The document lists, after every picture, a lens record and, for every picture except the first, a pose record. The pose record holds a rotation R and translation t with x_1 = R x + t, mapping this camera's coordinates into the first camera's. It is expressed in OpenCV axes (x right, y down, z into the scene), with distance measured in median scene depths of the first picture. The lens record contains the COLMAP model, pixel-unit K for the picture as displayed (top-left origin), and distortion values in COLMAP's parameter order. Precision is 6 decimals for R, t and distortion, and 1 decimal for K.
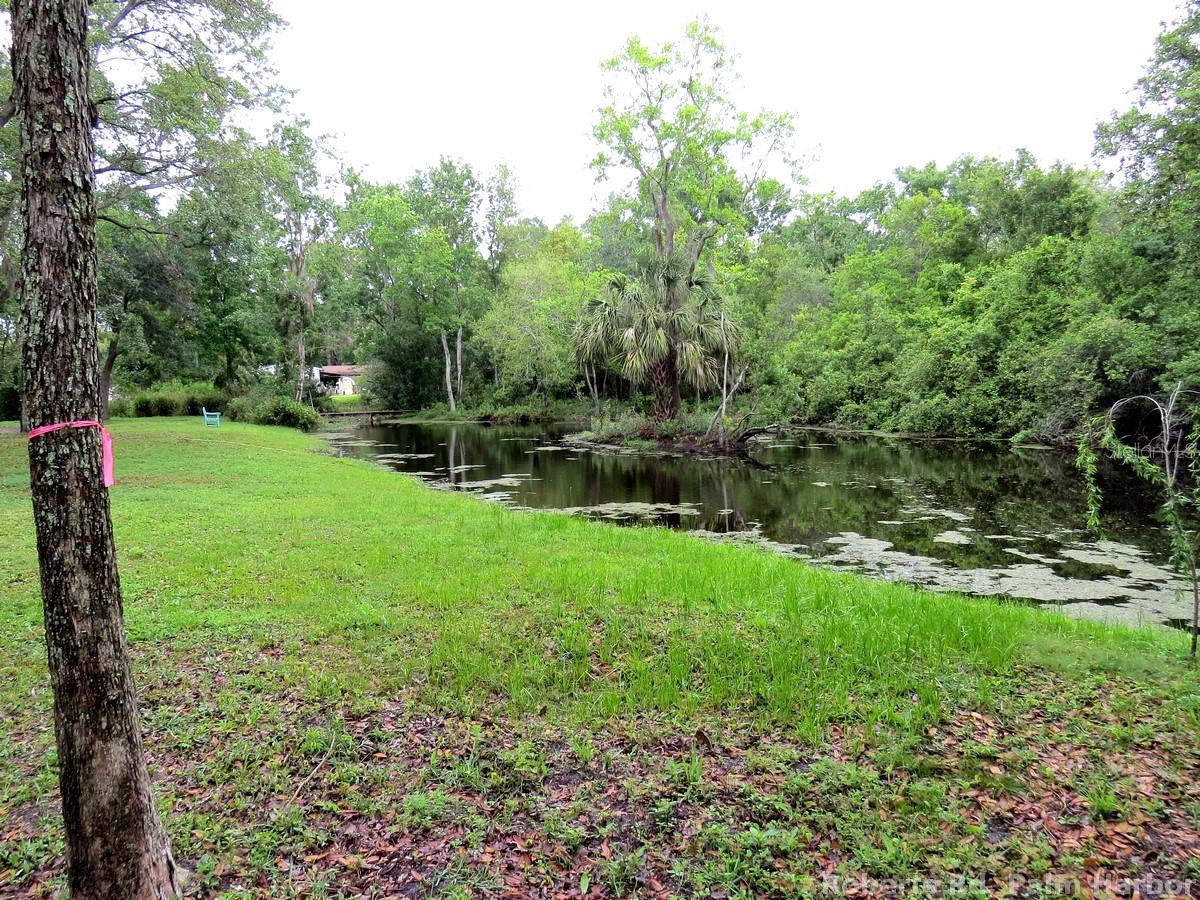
lens RADIAL K [[861.3, 0, 600.0], [0, 861.3, 450.0], [0, 0, 1]] dist [-0.006232, -0.000562]
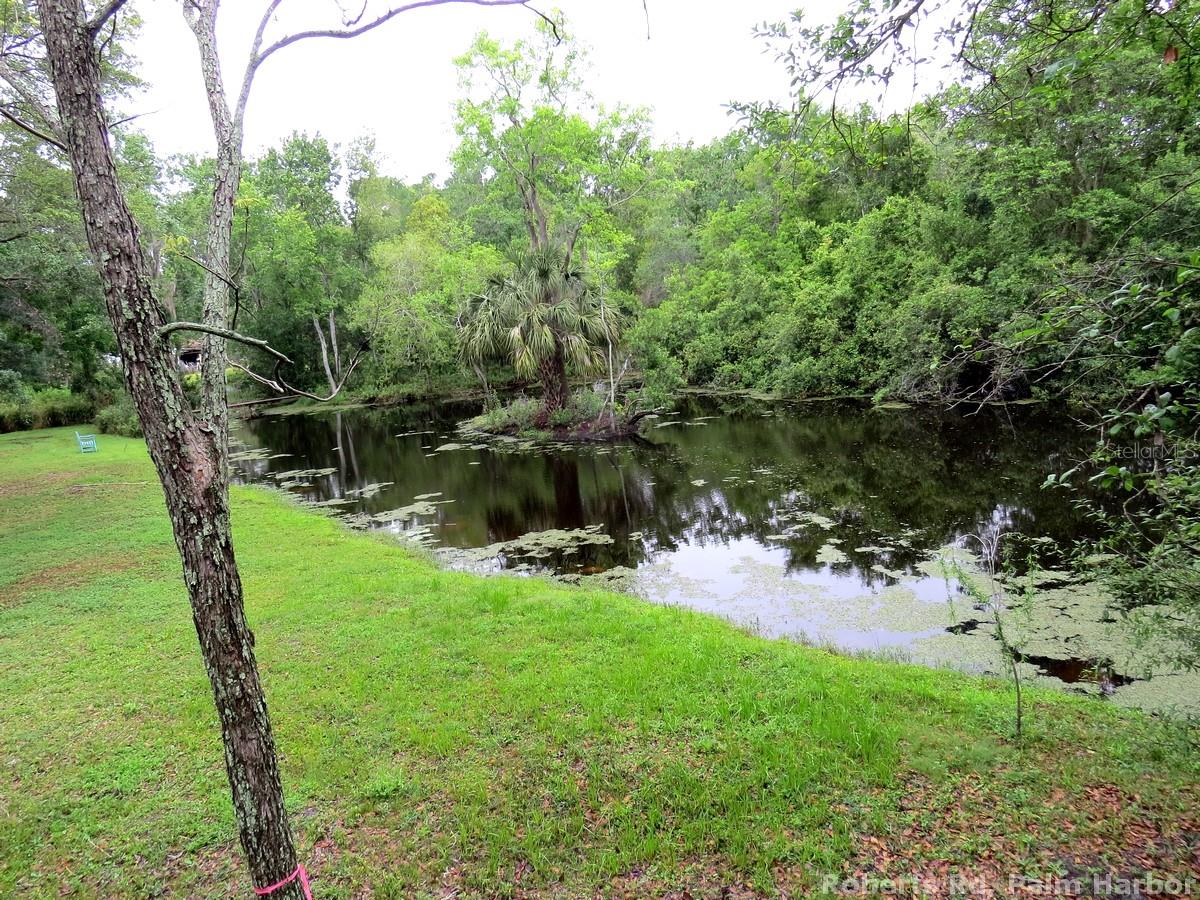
lens RADIAL K [[864.0, 0, 600.0], [0, 864.0, 450.0], [0, 0, 1]] dist [-0.016458, 0.000234]
pose [[0.985048, -0.109697, 0.132842, -0.016919], [0.098423, 0.991187, 0.088664, -0.069214], [-0.141397, -0.074263, 0.987164, -0.038823]]
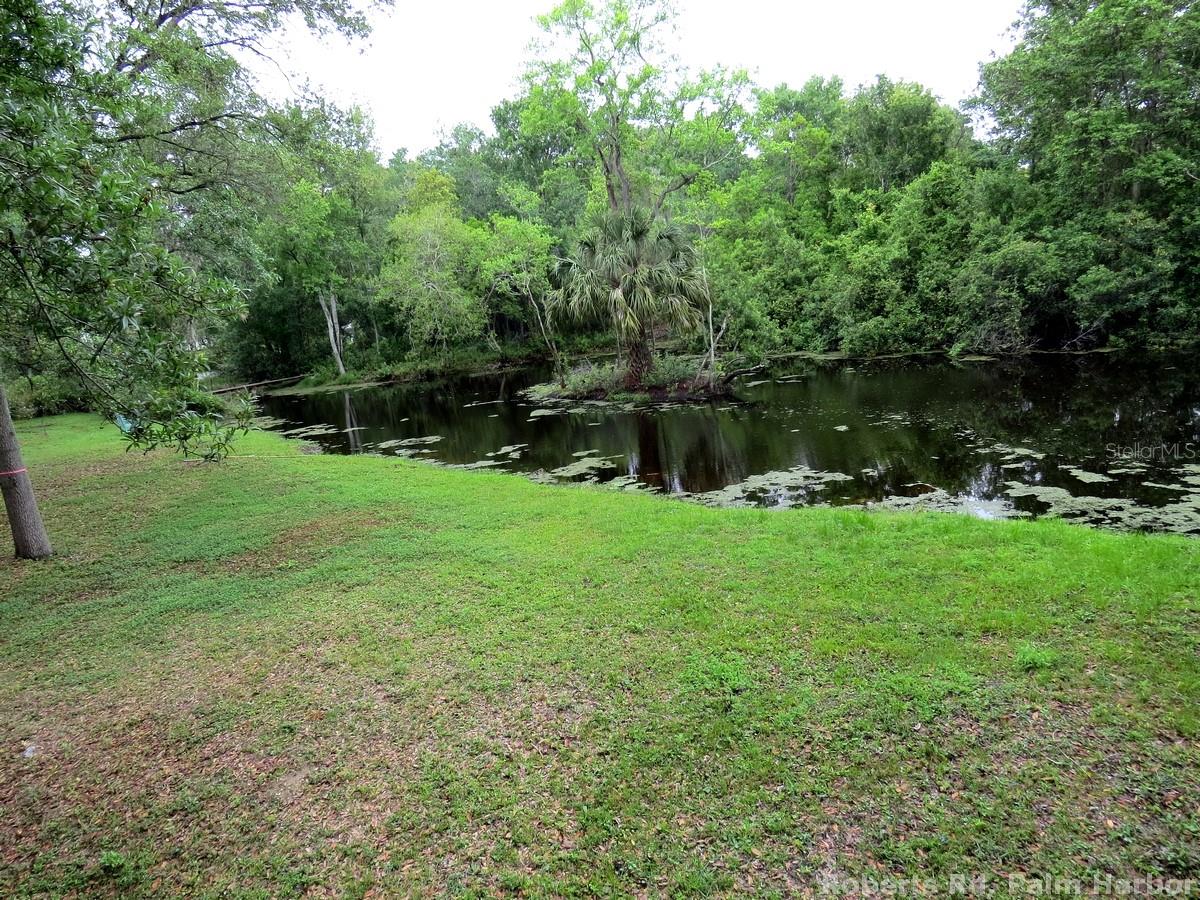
lens RADIAL K [[864.0, 0, 600.0], [0, 864.0, 450.0], [0, 0, 1]] dist [-0.016458, 0.000234]
pose [[0.961026, -0.146838, 0.234240, -0.229400], [0.122327, 0.985685, 0.116021, -0.065849], [-0.247923, -0.082845, 0.965231, -0.006570]]
